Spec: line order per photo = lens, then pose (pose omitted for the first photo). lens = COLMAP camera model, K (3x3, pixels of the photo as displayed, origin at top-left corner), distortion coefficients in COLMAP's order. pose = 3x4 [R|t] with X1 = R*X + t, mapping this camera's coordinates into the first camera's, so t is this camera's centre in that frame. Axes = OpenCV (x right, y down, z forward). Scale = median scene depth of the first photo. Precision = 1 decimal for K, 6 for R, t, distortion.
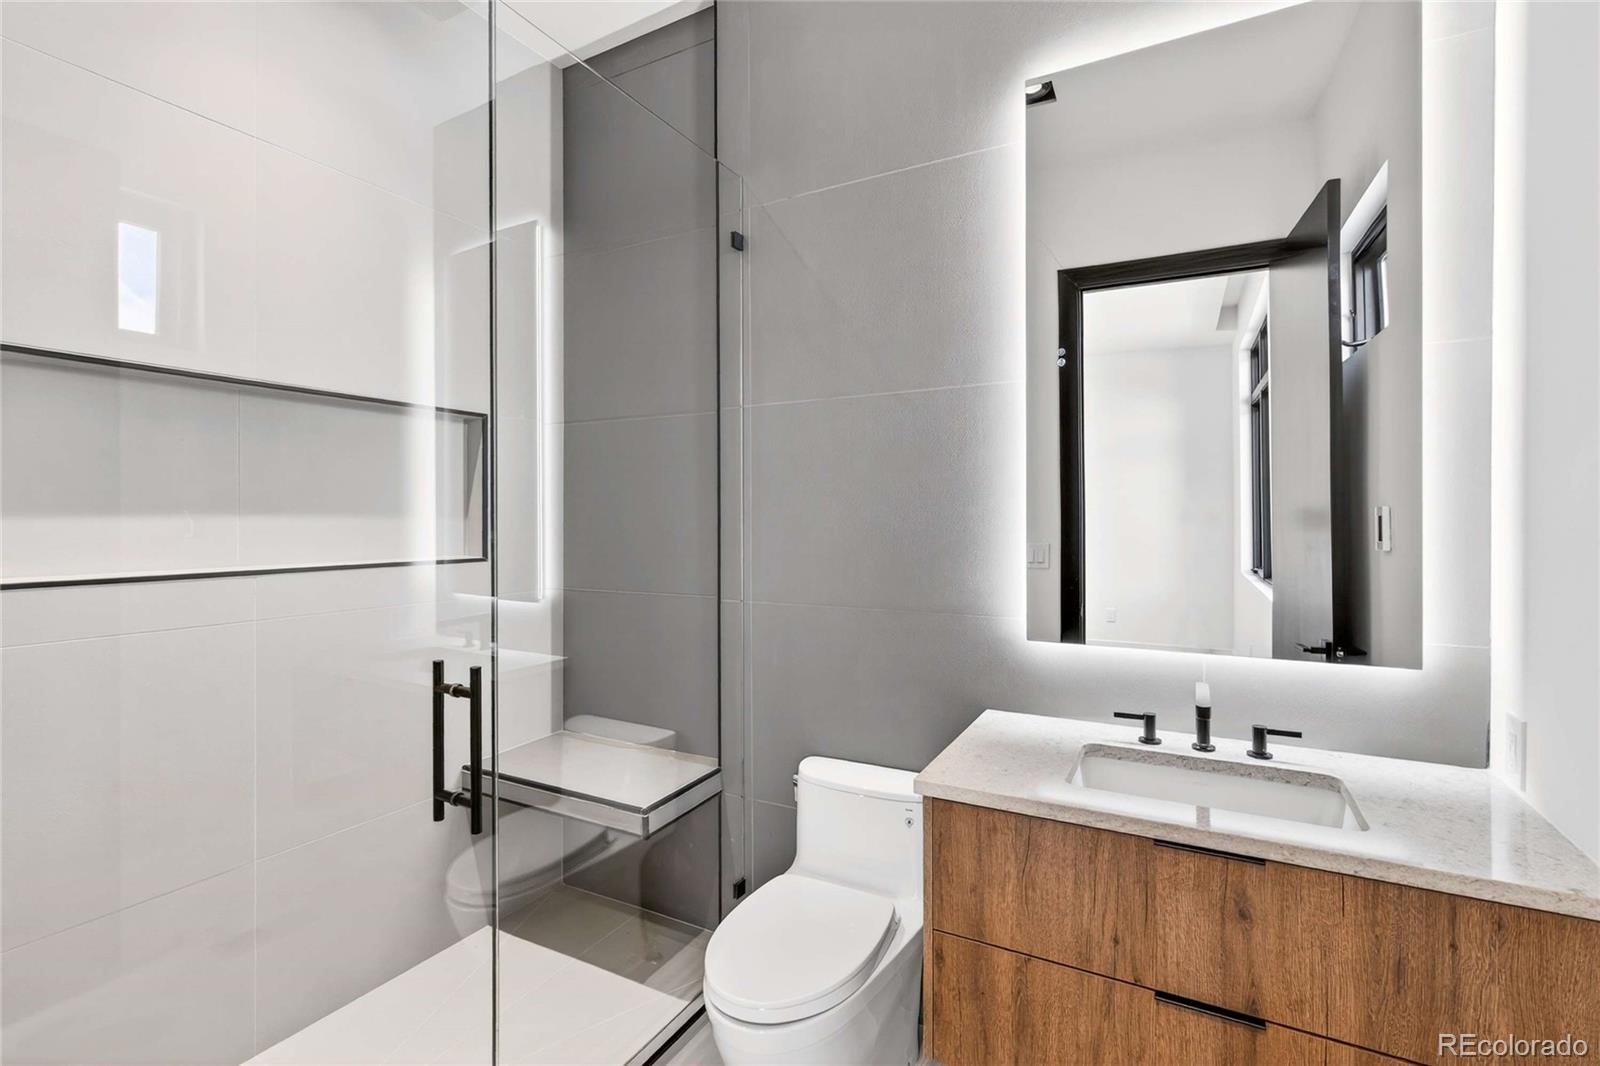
lens RADIAL K [[739.1, 0, 805.4], [0, 739.1, 528.0], [0, 0, 1]] dist [0.003151, 0.000938]
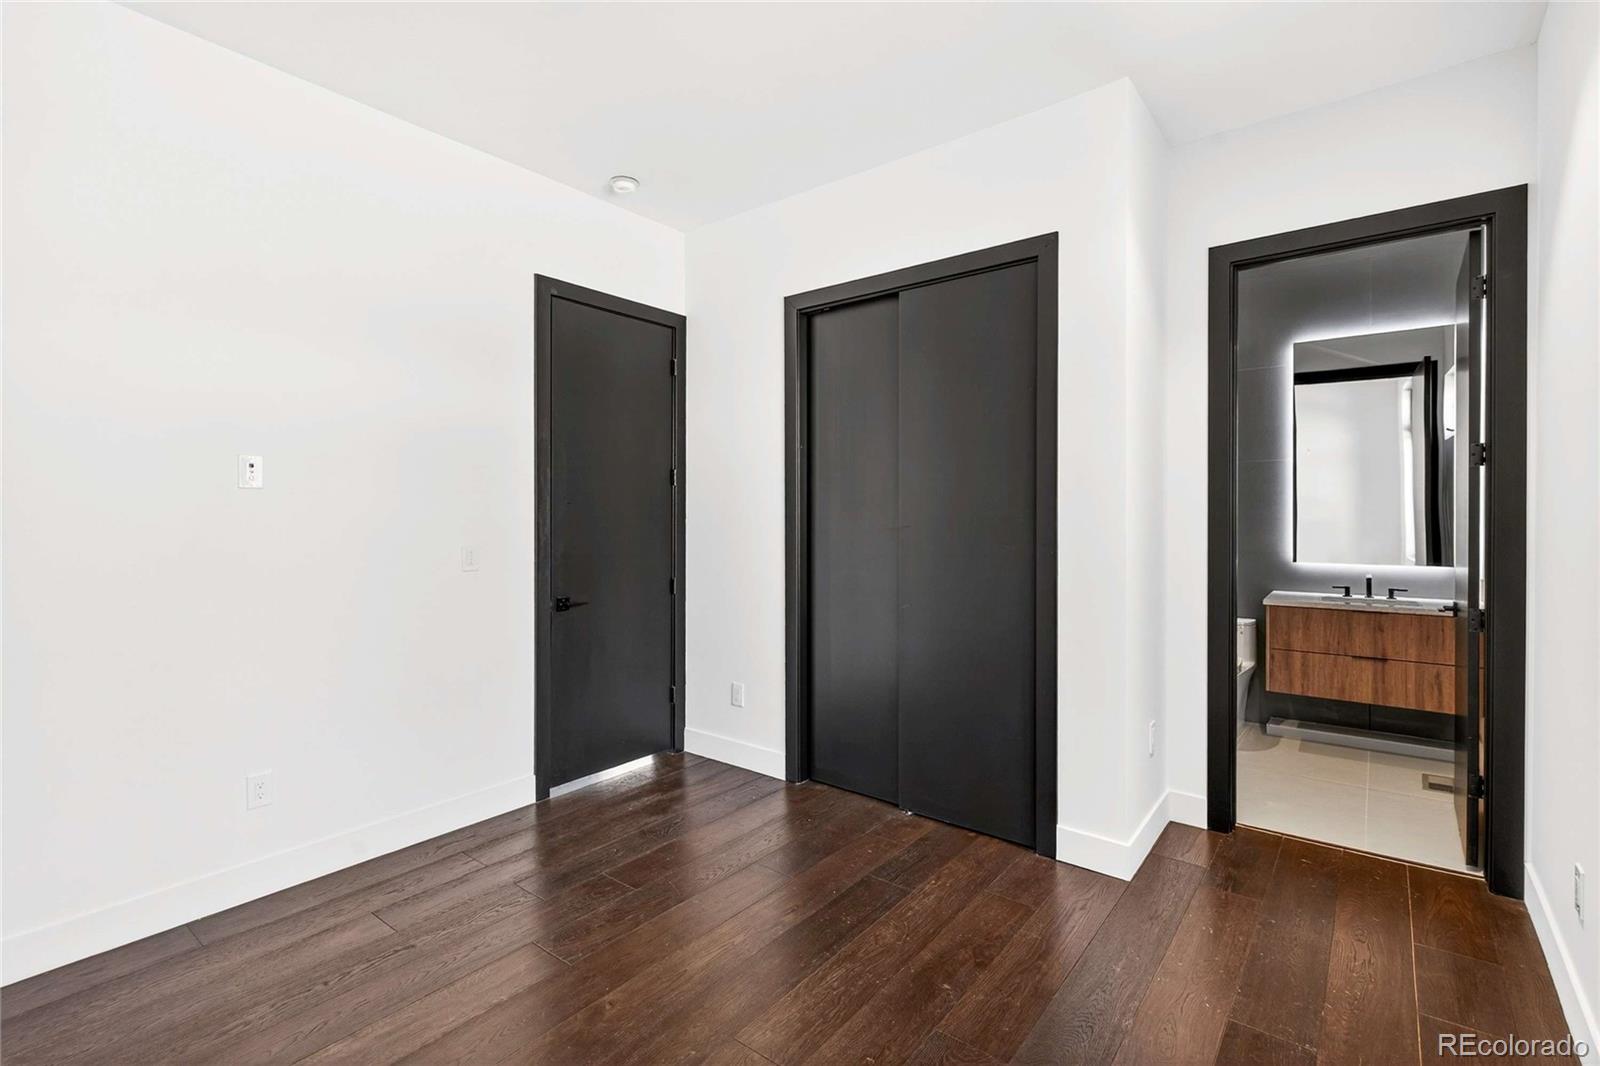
lens RADIAL K [[739.1, 0, 802.4], [0, 739.1, 524.4], [0, 0, 1]] dist [0.003151, 0.000938]
pose [[0.986323, 0.002239, -0.164810, -1.292477], [-0.001166, 0.999977, 0.006609, 0.010223], [0.164821, -0.006326, 0.986303, -2.451503]]
